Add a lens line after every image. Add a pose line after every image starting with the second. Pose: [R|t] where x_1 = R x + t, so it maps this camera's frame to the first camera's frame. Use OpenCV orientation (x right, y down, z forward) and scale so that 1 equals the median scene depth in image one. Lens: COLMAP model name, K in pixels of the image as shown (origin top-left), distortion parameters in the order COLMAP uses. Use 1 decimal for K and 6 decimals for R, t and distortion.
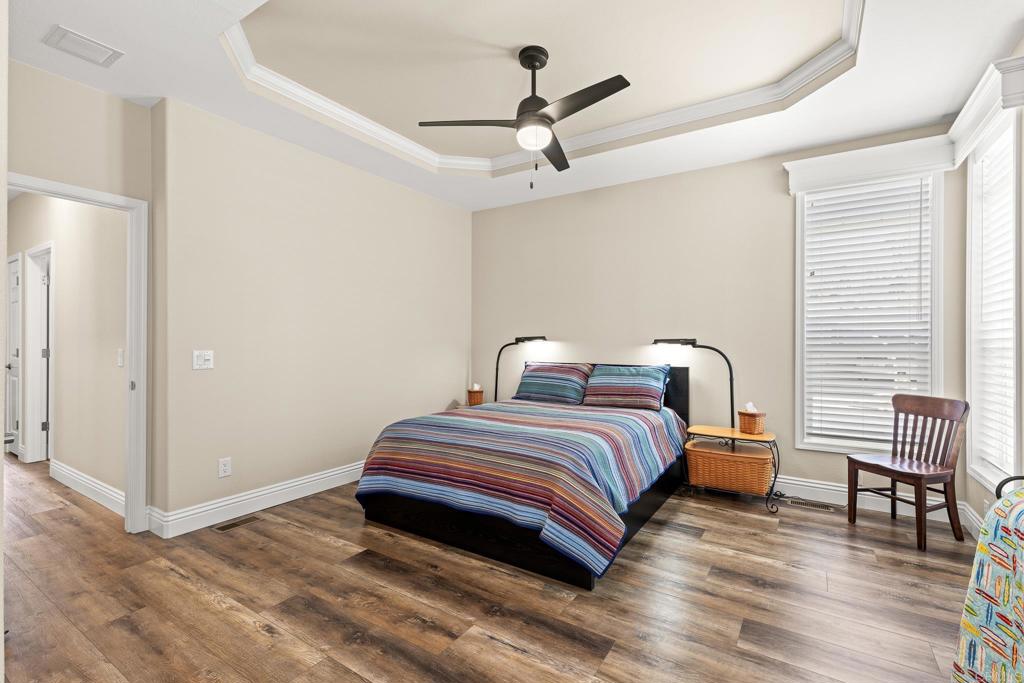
lens RADIAL K [[458.5, 0, 520.2], [0, 458.5, 341.8], [0, 0, 1]] dist [0.002569, 0.000008]
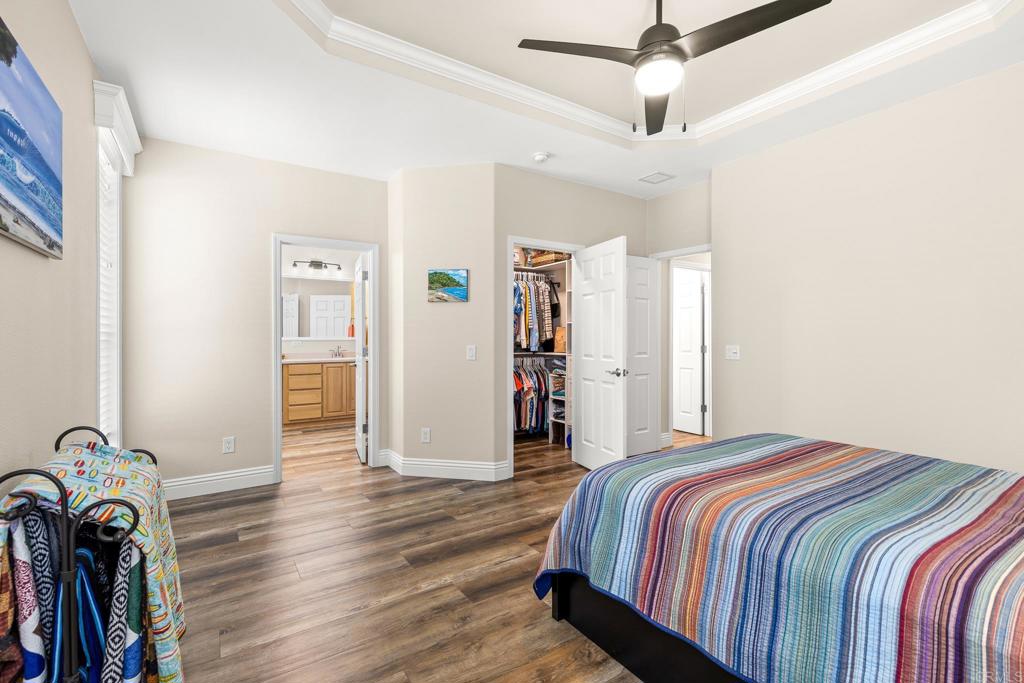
lens RADIAL K [[458.5, 0, 516.1], [0, 458.5, 340.7], [0, 0, 1]] dist [0.002569, 0.000008]
pose [[-0.408462, 0.000436, -0.912775, 0.775129], [-0.000407, 1.000000, 0.000660, 0.004572], [0.912775, 0.000641, -0.408461, 1.013443]]
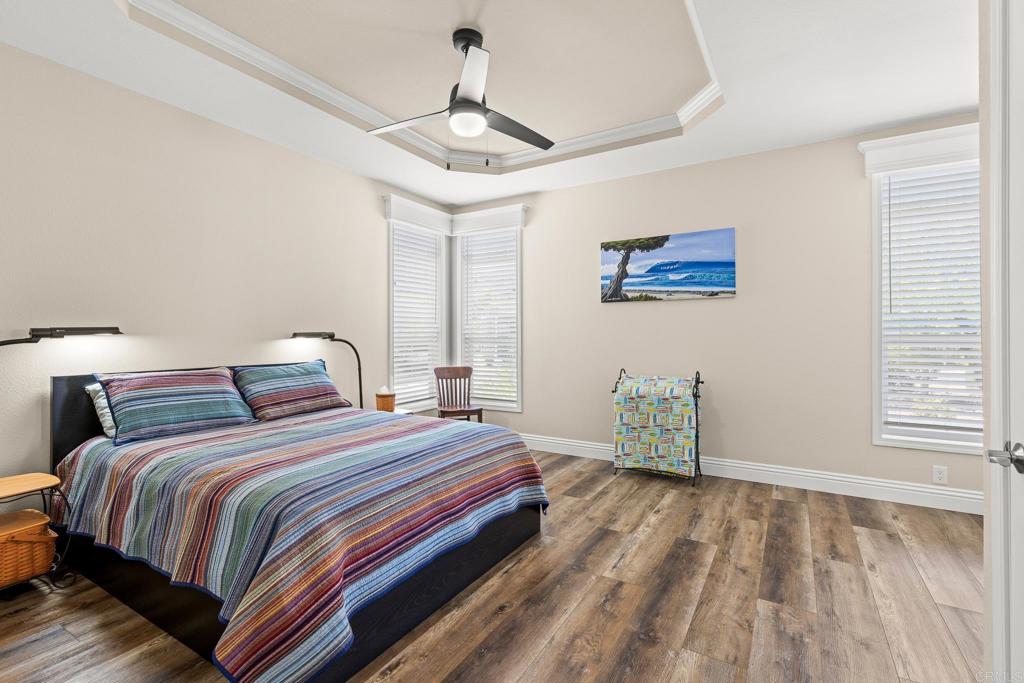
lens RADIAL K [[458.5, 0, 519.3], [0, 458.5, 335.7], [0, 0, 1]] dist [0.002569, 0.000008]
pose [[-0.030859, -0.004423, 0.999514, -0.869880], [0.004579, 0.999979, 0.004567, -0.002682], [-0.999513, 0.004717, -0.030838, 0.854126]]
